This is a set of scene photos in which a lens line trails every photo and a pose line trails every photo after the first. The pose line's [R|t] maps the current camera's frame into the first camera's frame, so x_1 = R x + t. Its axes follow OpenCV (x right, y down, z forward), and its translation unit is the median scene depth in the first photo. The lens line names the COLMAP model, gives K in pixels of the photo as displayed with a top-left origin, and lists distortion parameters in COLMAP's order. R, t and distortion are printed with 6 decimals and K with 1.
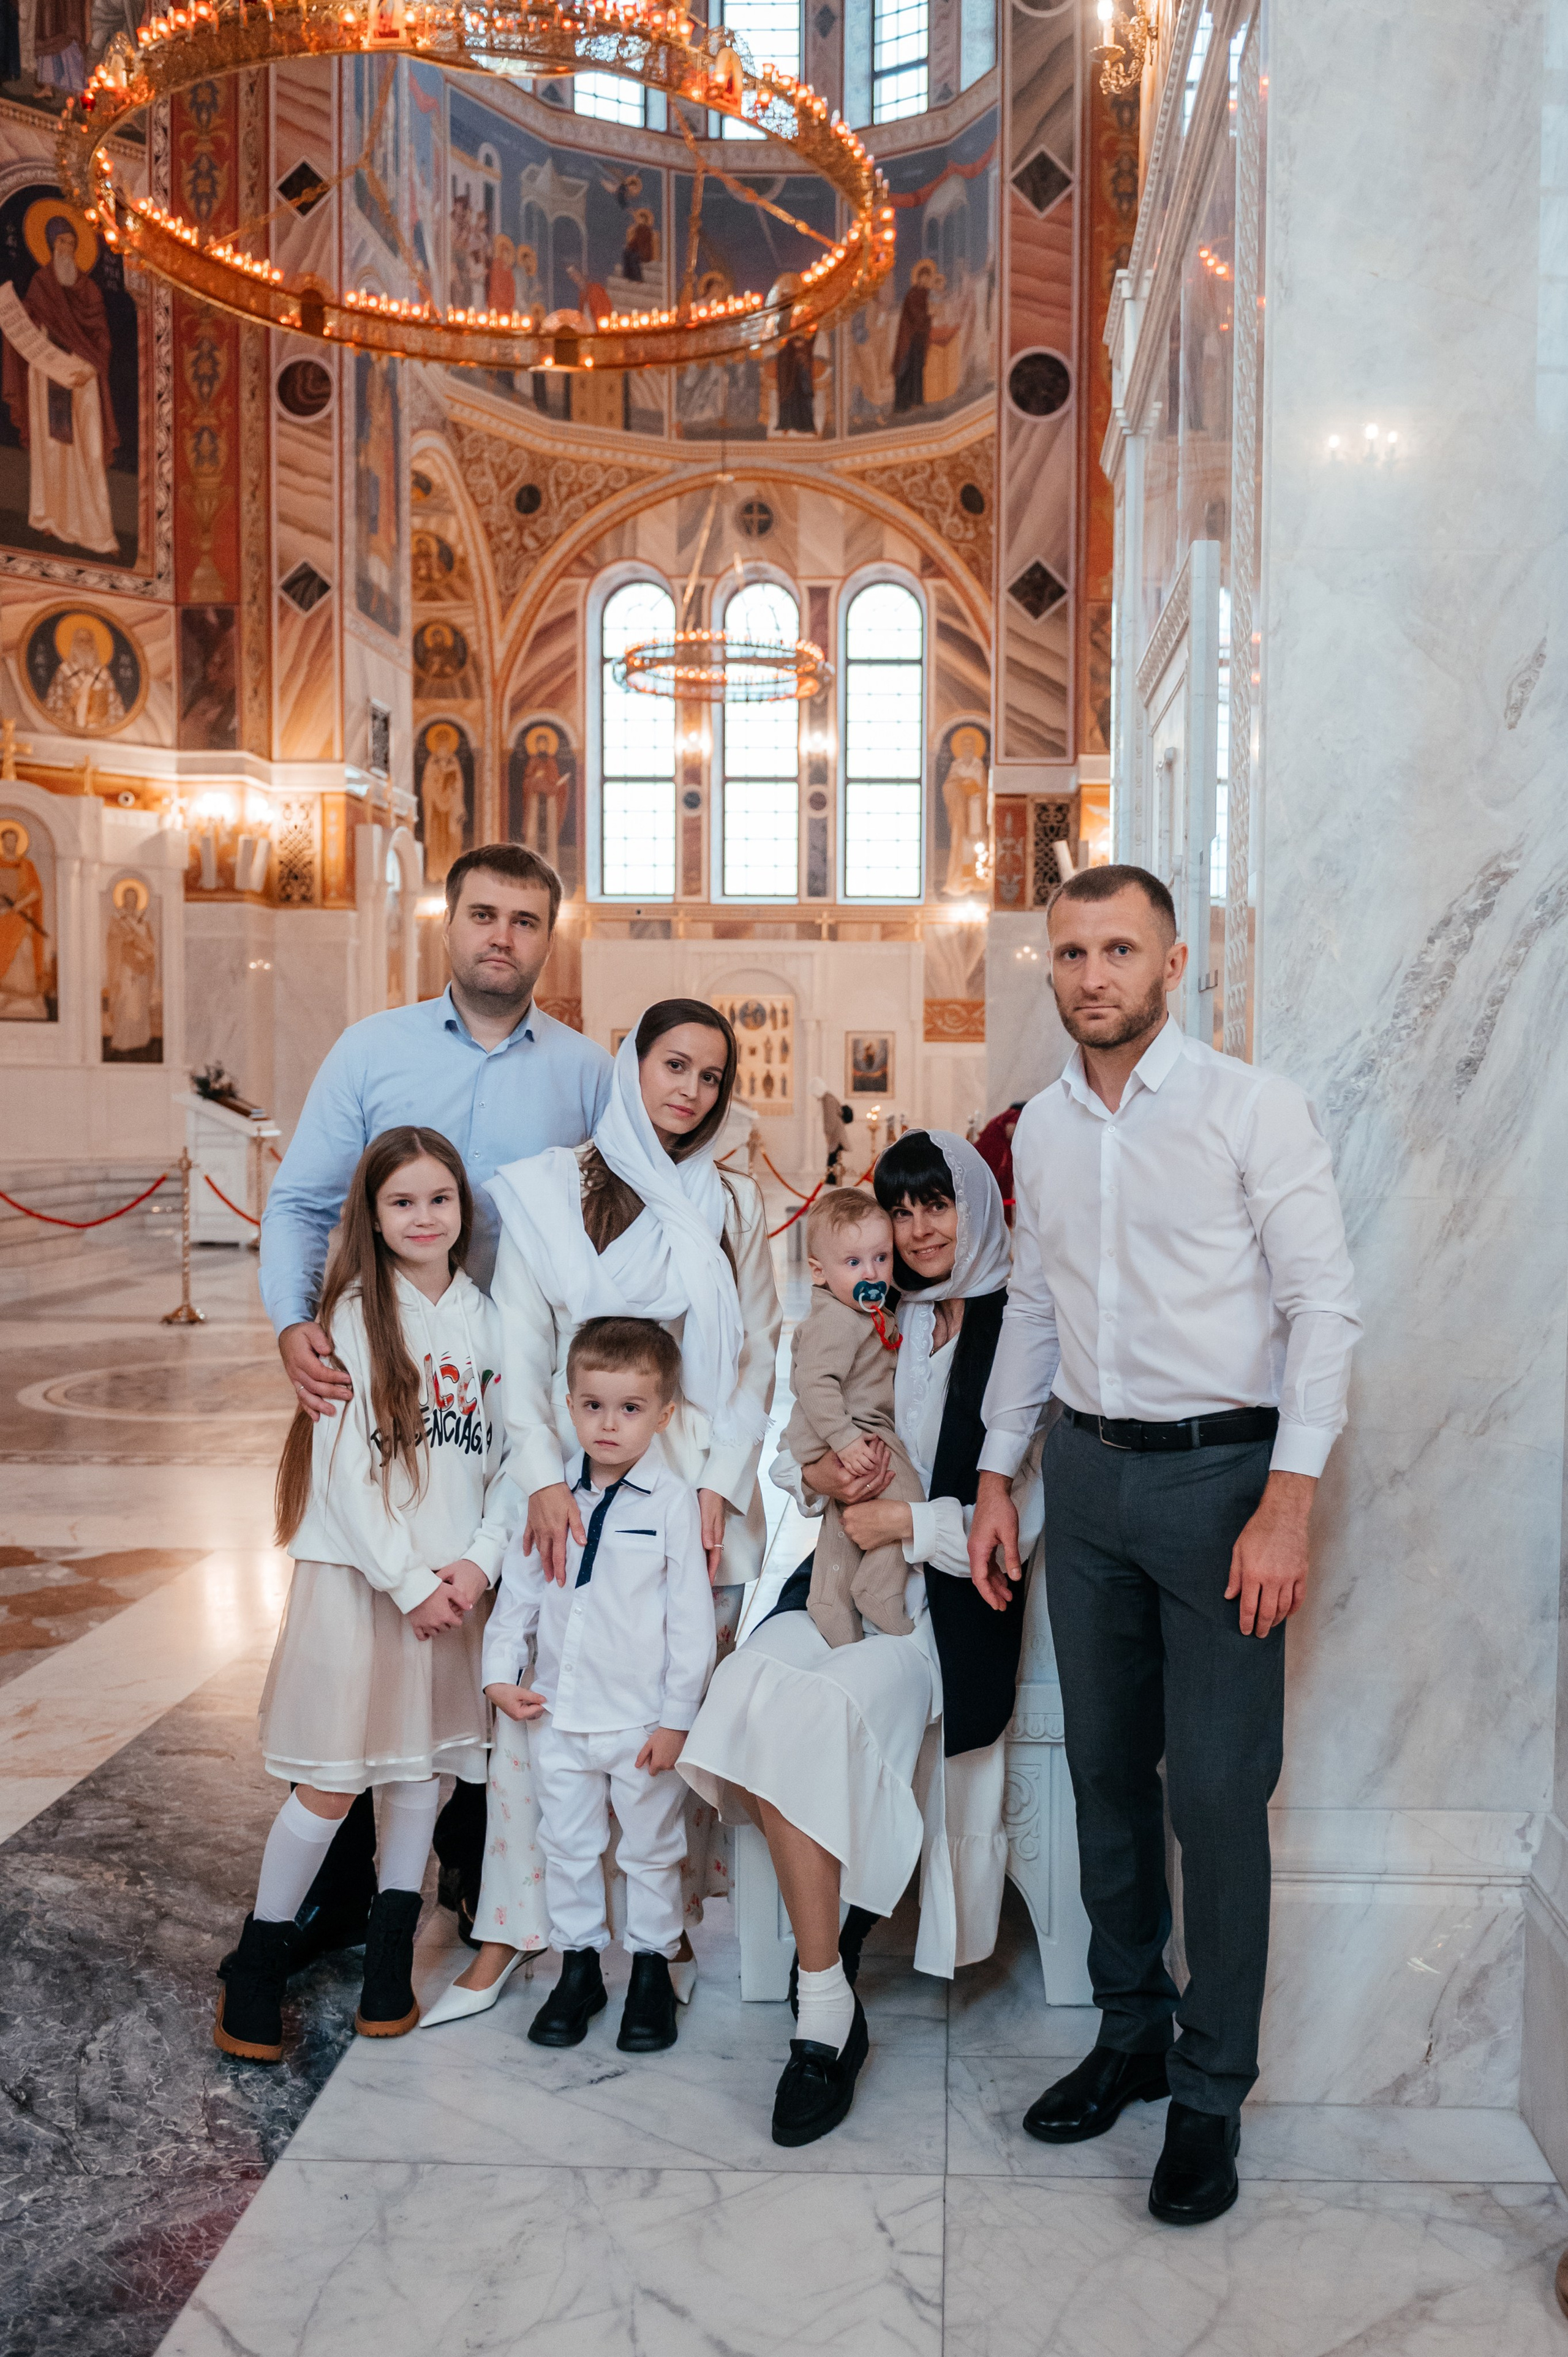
lens RADIAL K [[1997.5, 0, 909.5], [0, 1997.5, 1207.7], [0, 0, 1]] dist [-0.014693, -0.008655]
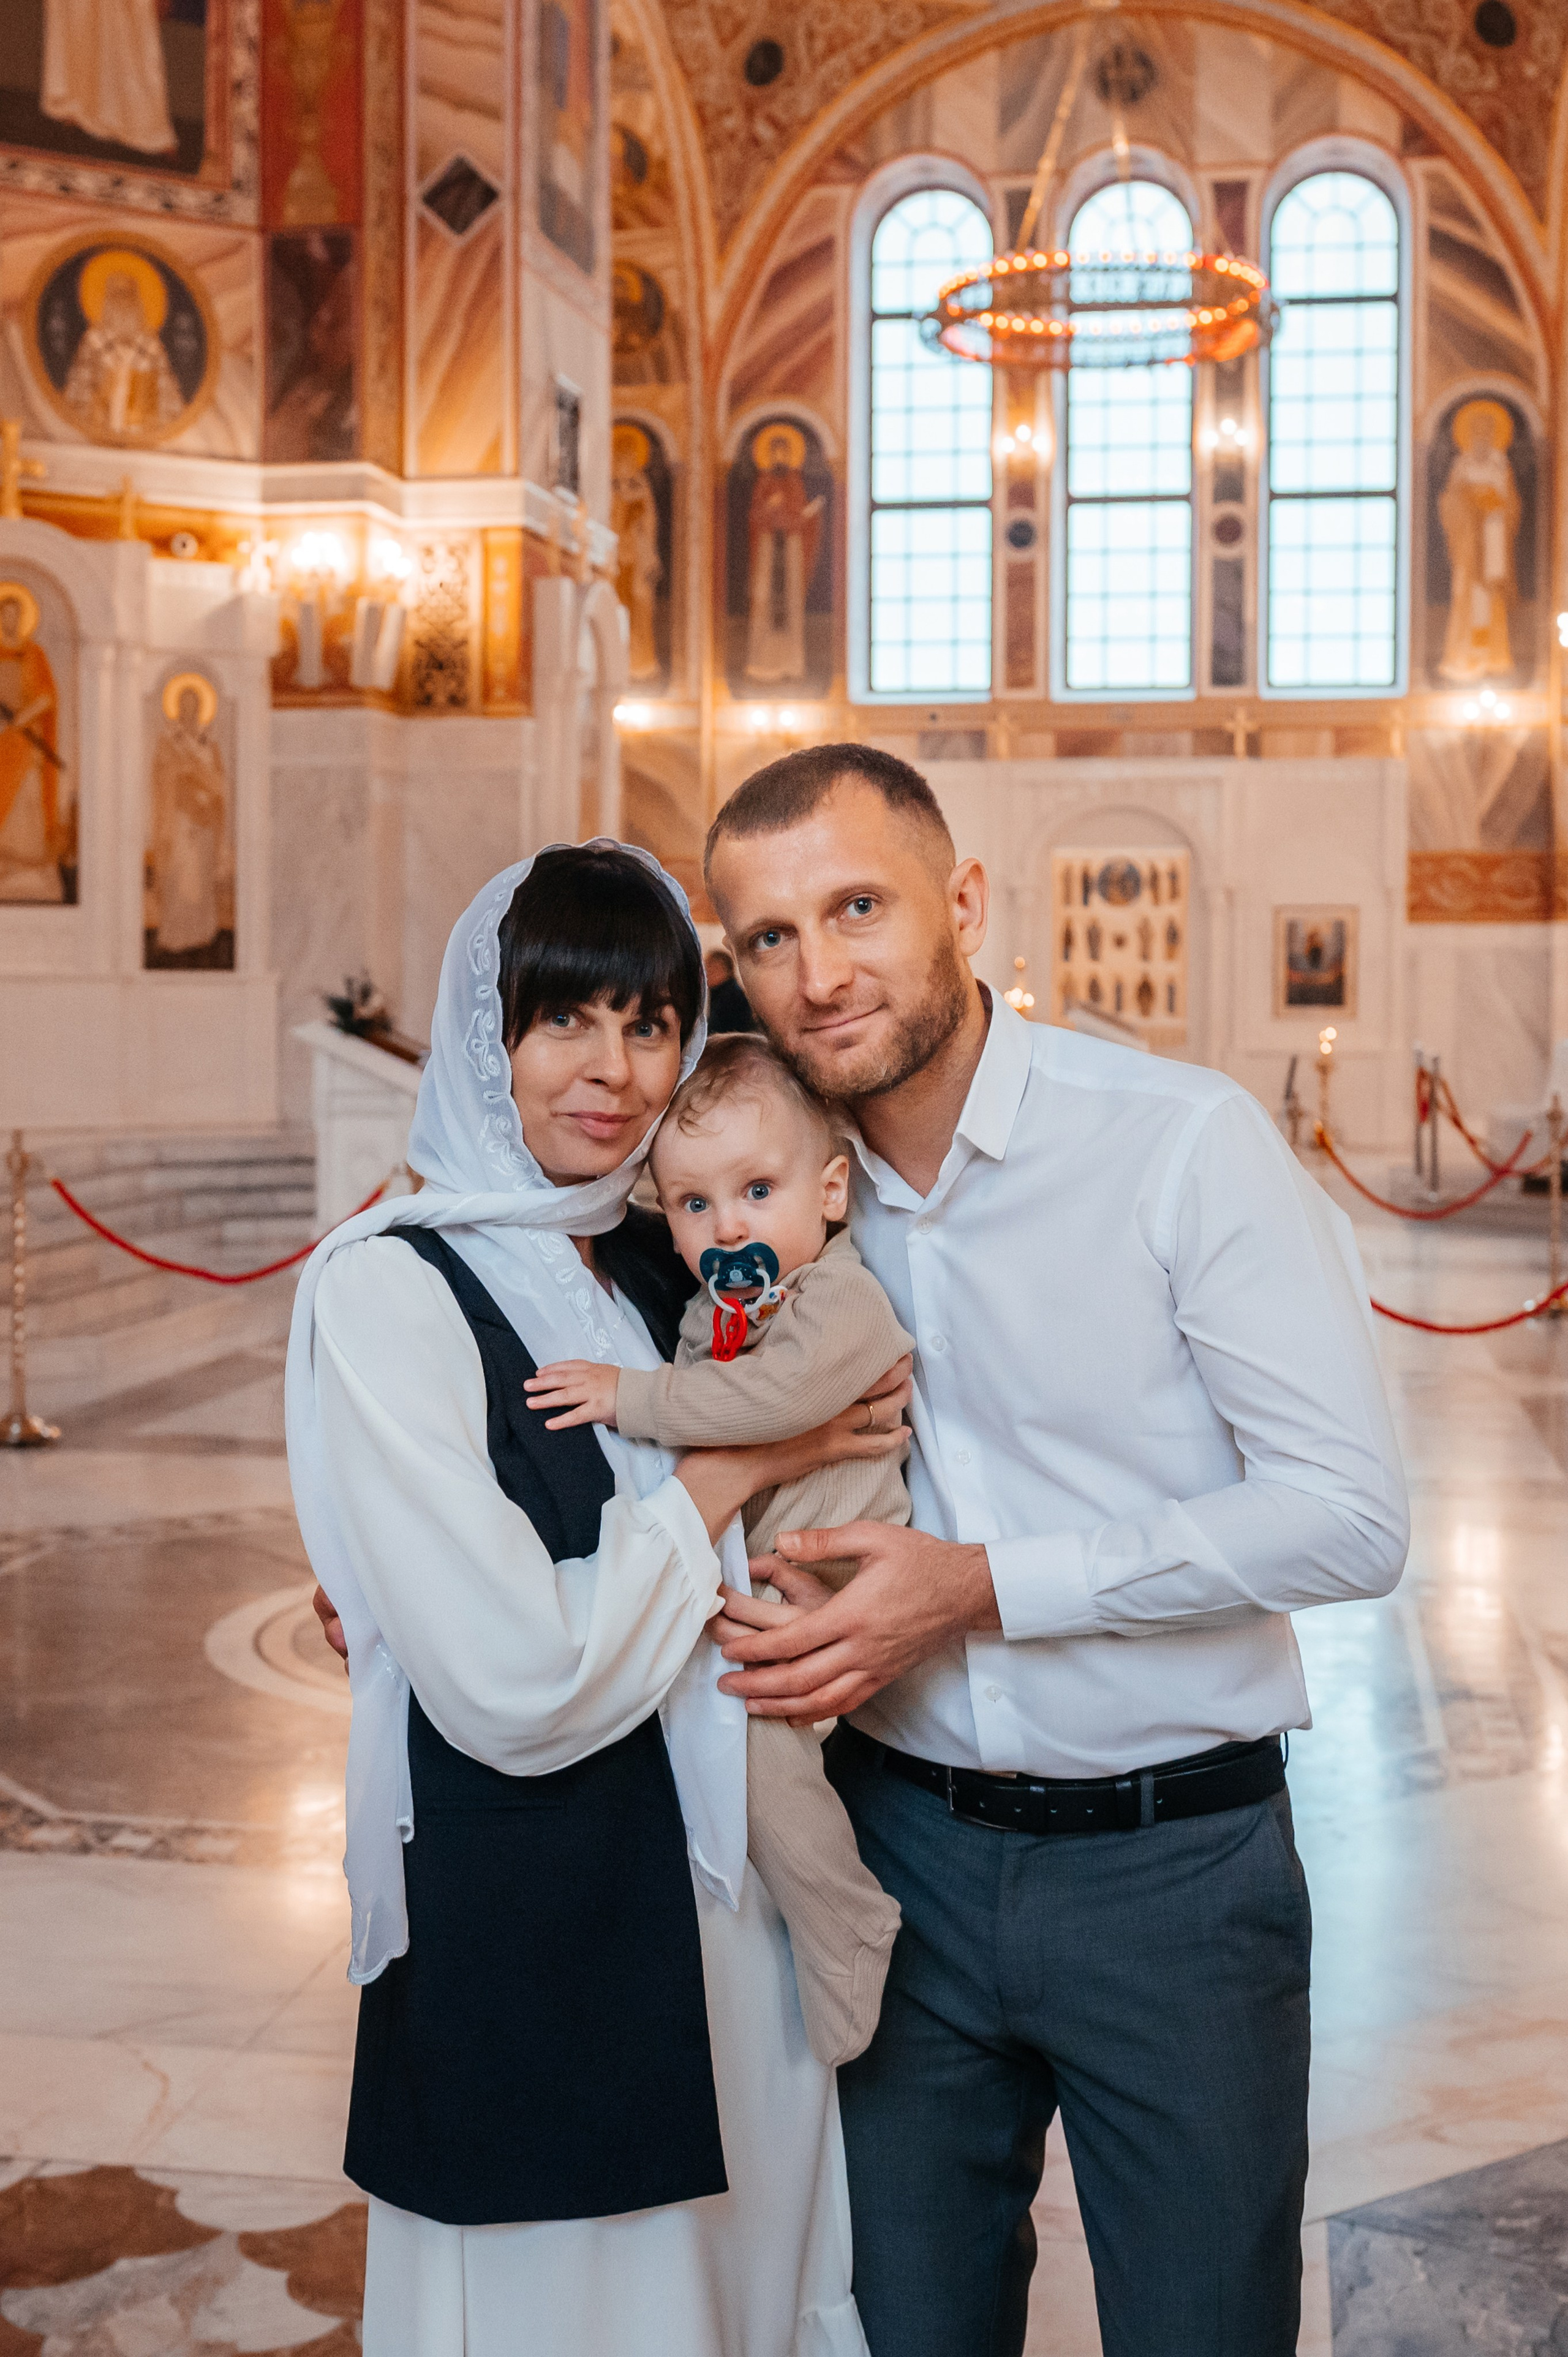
lens RADIAL K [[3030.8, 0, 687.7], [0, 3030.8, 1091.7], [0, 0, 1]] dist [-0.025879, -0.009328]
pose [[0.985545, 0.000435, -0.169414, -0.074956], [-0.004981, 0.999639, -0.026407, -0.010651], [0.169341, 0.026869, 0.985191, 0.098087]]
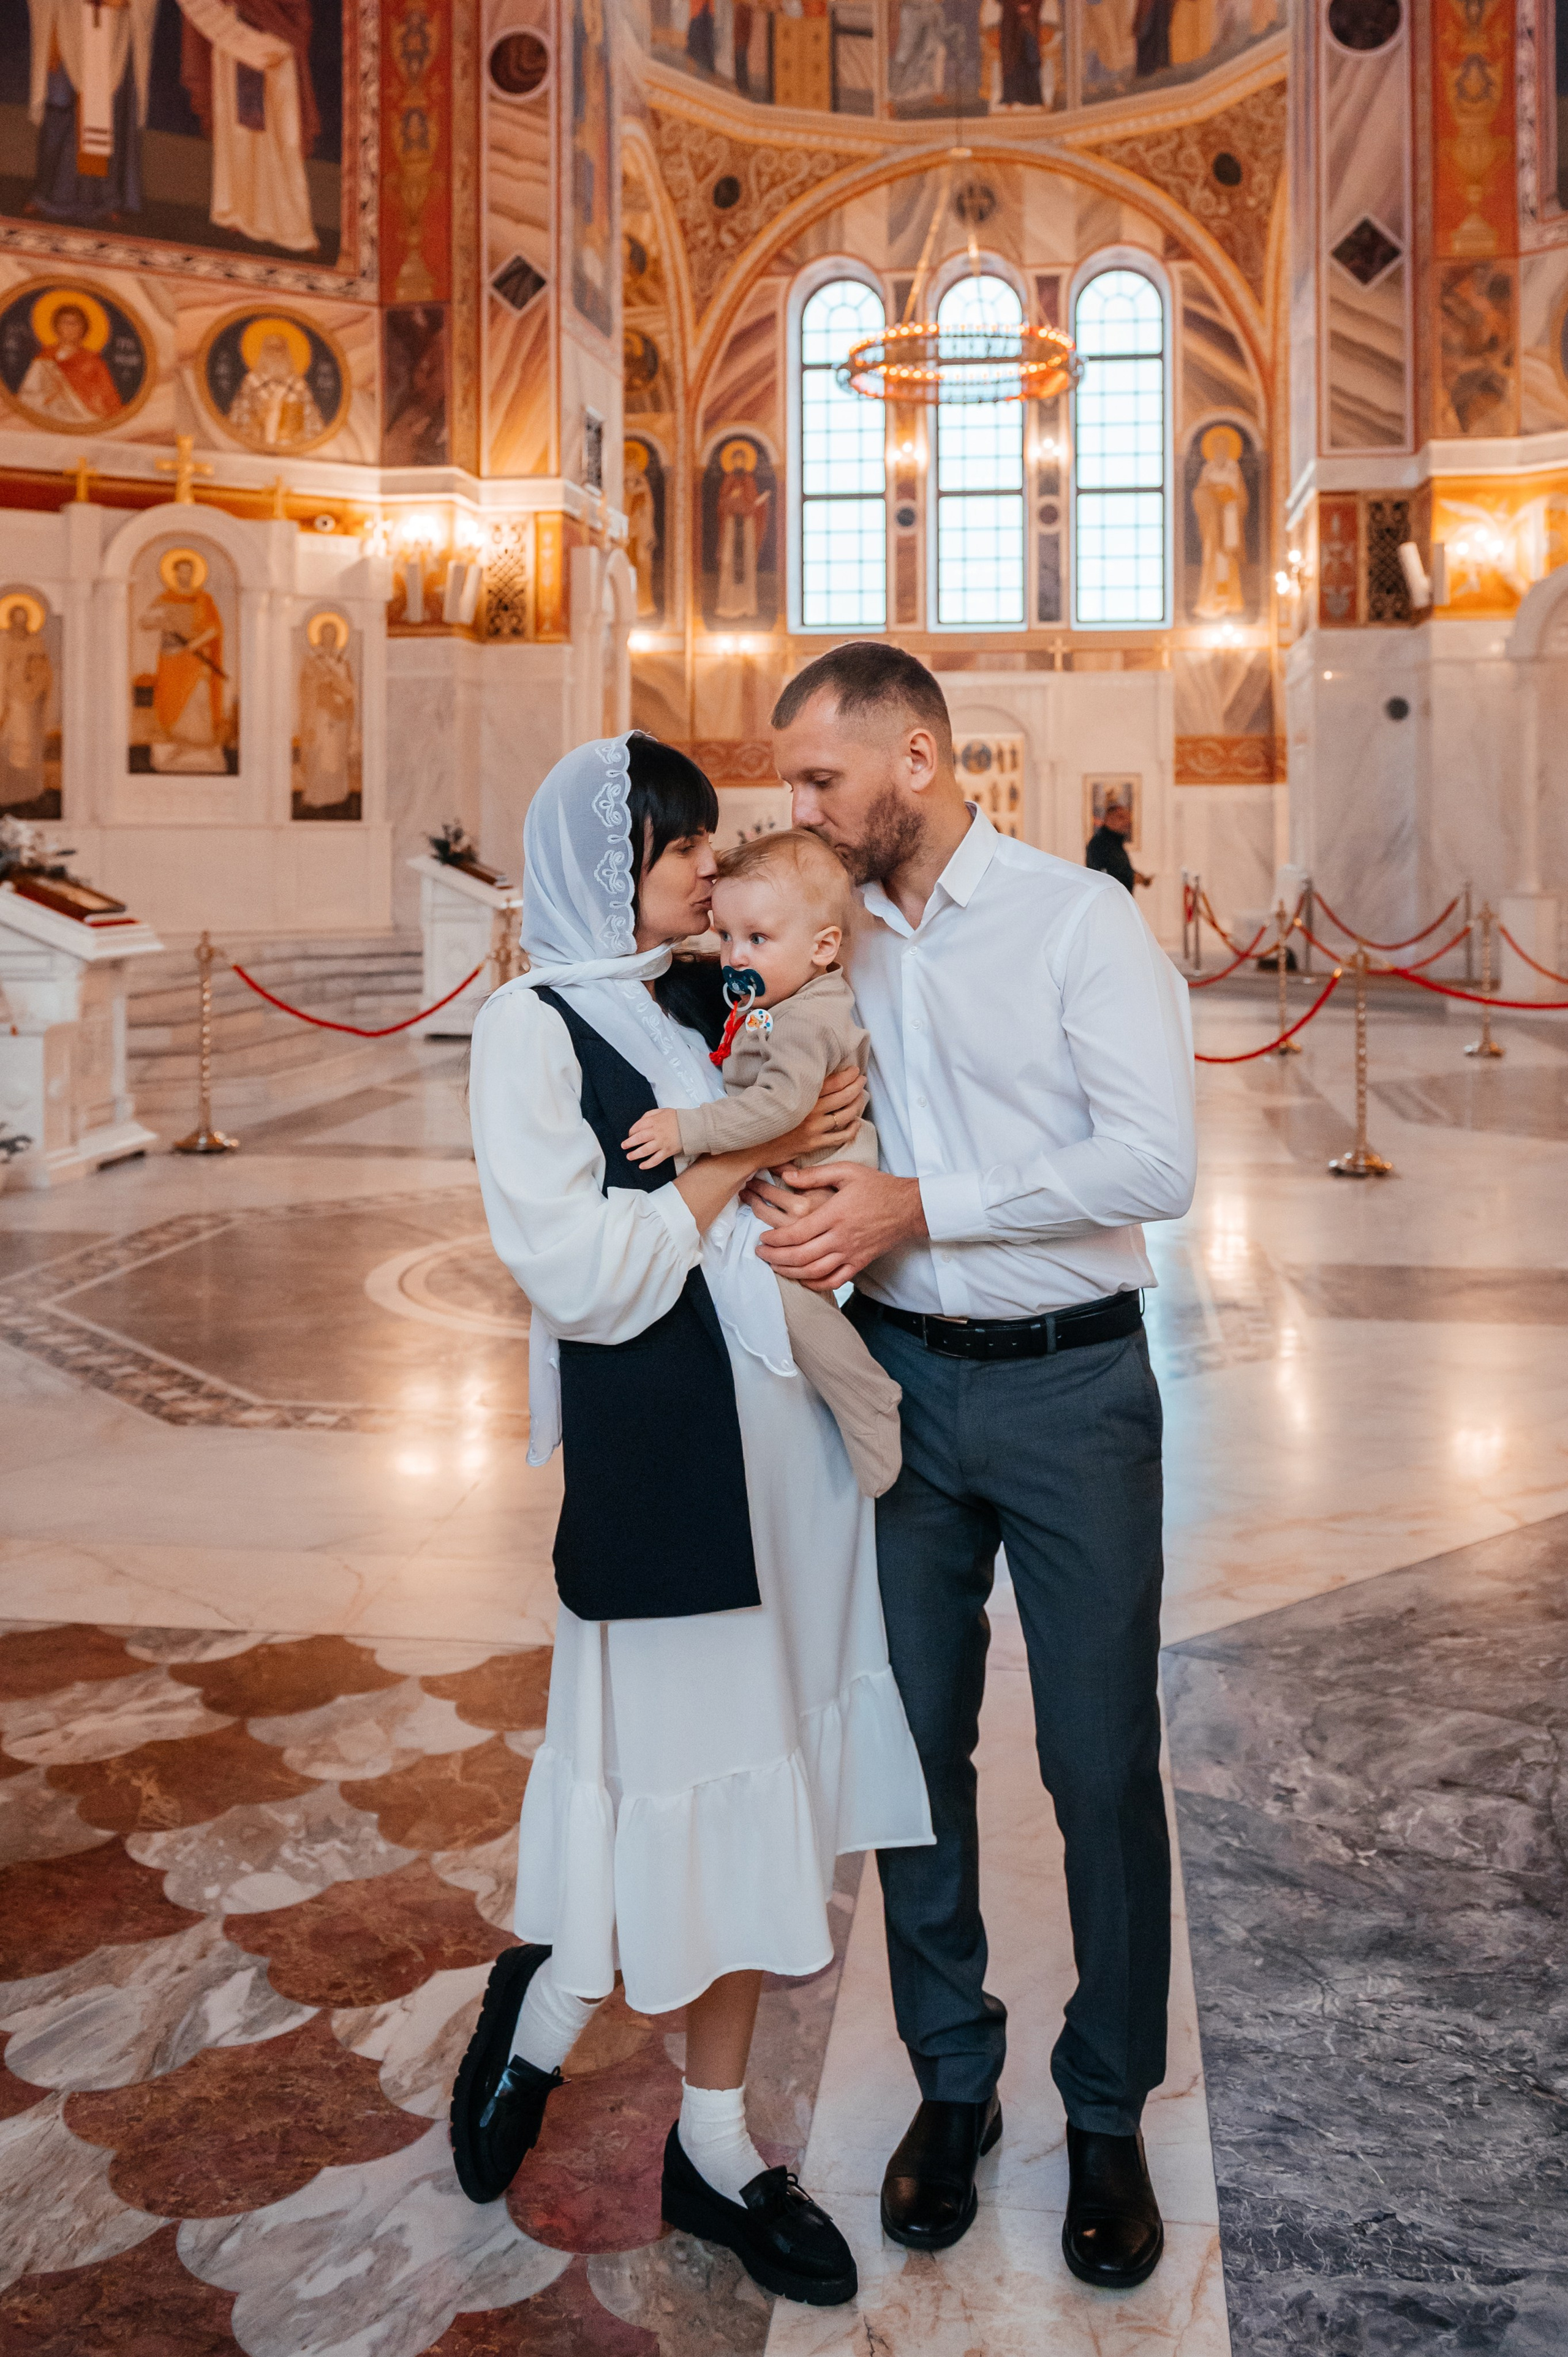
lens RADIAL K [[2132.3, 0, 780.3], [0, 2132.3, 810.1], [0, 0, 1]] dist [-0.001287, -0.004879]
pose [[0.992918, -0.011478, -0.118248, -0.077533], [0.003009, 0.997432, -0.071553, -0.009171], [0.118765, 0.070690, 0.990403, 0.089297]]
